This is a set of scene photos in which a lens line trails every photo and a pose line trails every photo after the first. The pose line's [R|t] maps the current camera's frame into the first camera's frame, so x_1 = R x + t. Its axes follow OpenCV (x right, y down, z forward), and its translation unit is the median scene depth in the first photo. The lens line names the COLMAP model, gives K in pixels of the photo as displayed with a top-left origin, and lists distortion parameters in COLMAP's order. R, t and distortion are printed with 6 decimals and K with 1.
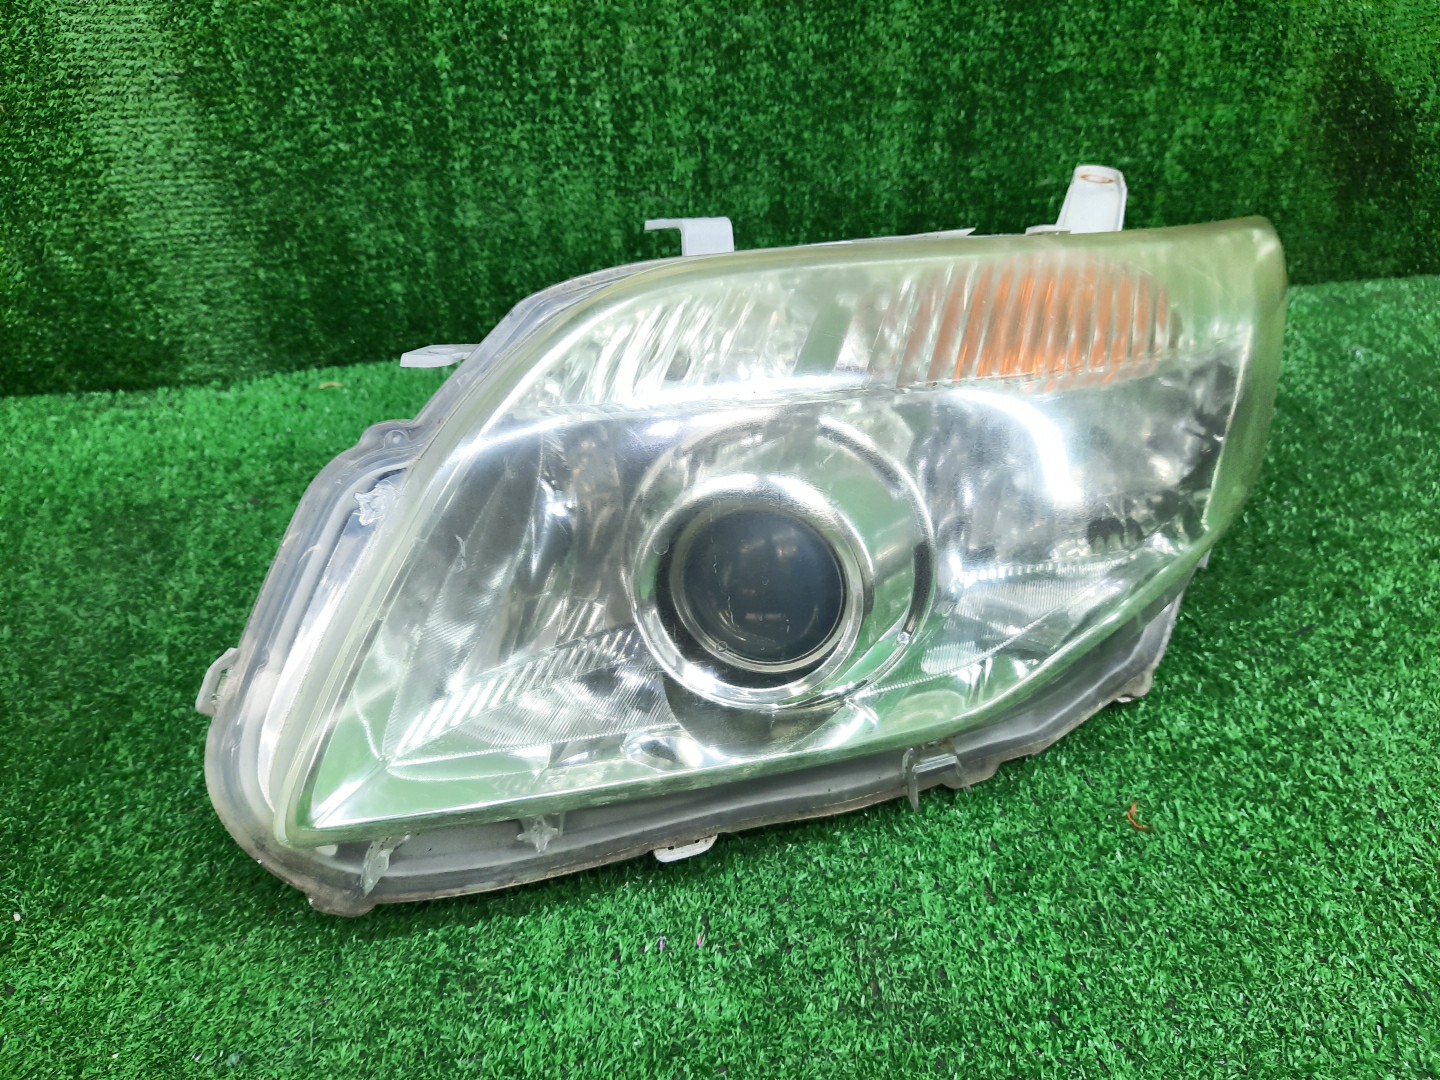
lens RADIAL K [[1093.8, 0, 725.1], [0, 1093.8, 555.5], [0, 0, 1]] dist [0.001313, -0.011008]
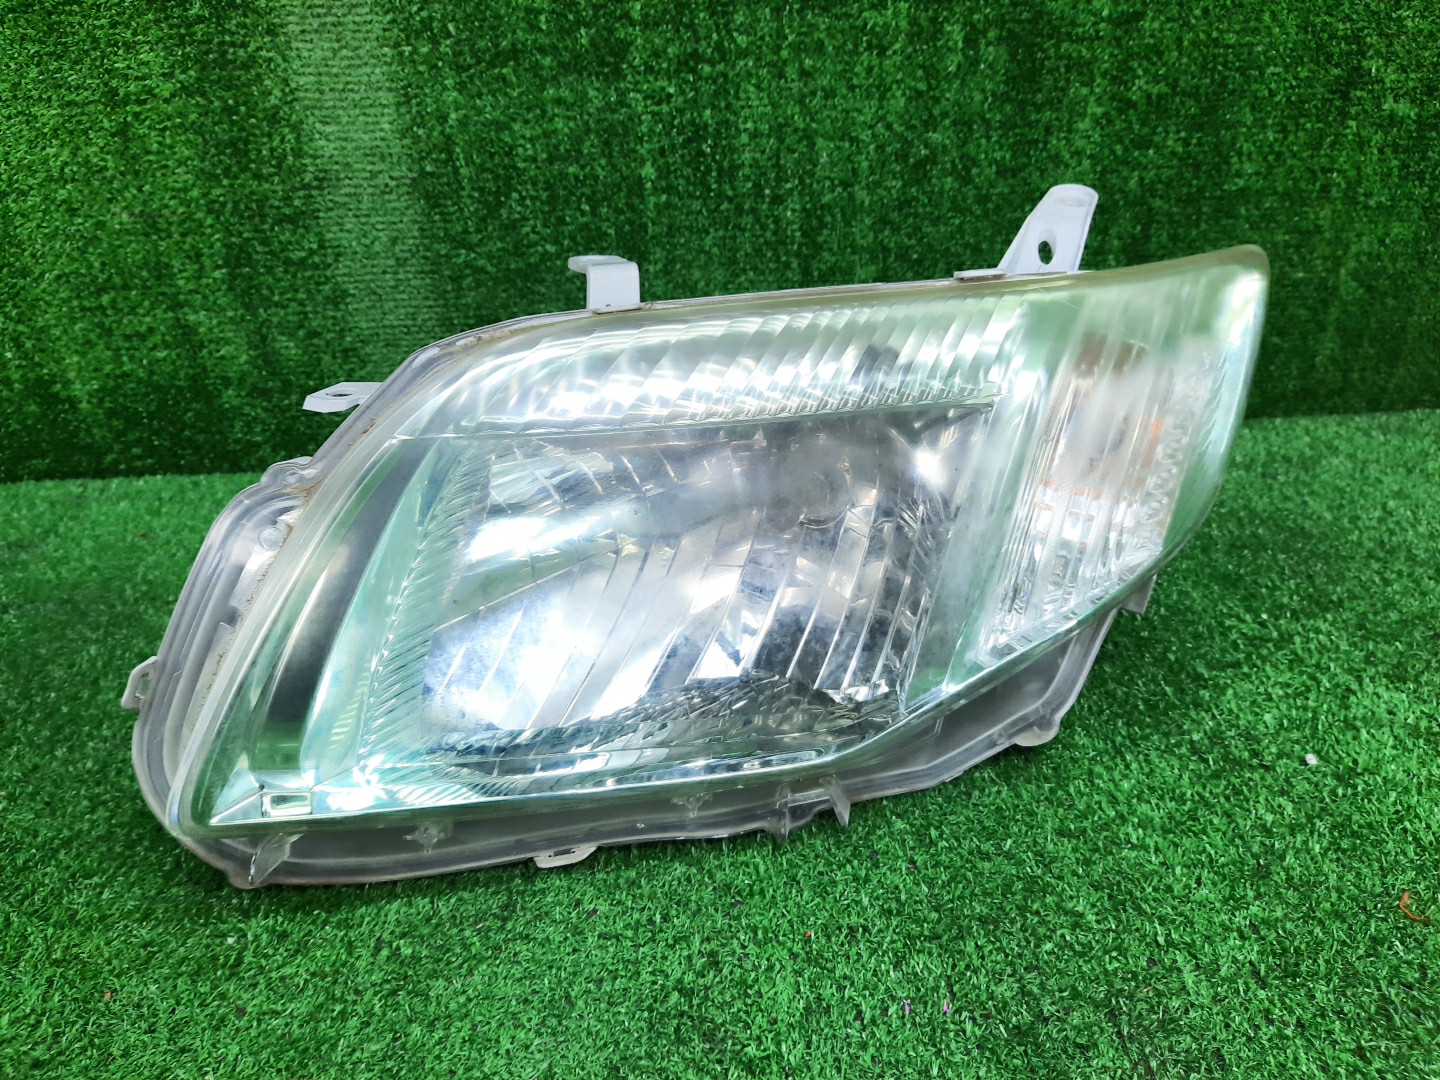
lens RADIAL K [[1093.8, 0, 724.8], [0, 1093.8, 548.5], [0, 0, 1]] dist [0.001313, -0.011008]
pose [[0.996338, 0.032265, -0.079176, -0.093822], [-0.043005, 0.989509, -0.137922, 0.061560], [0.073896, 0.140822, 0.987273, 0.000666]]
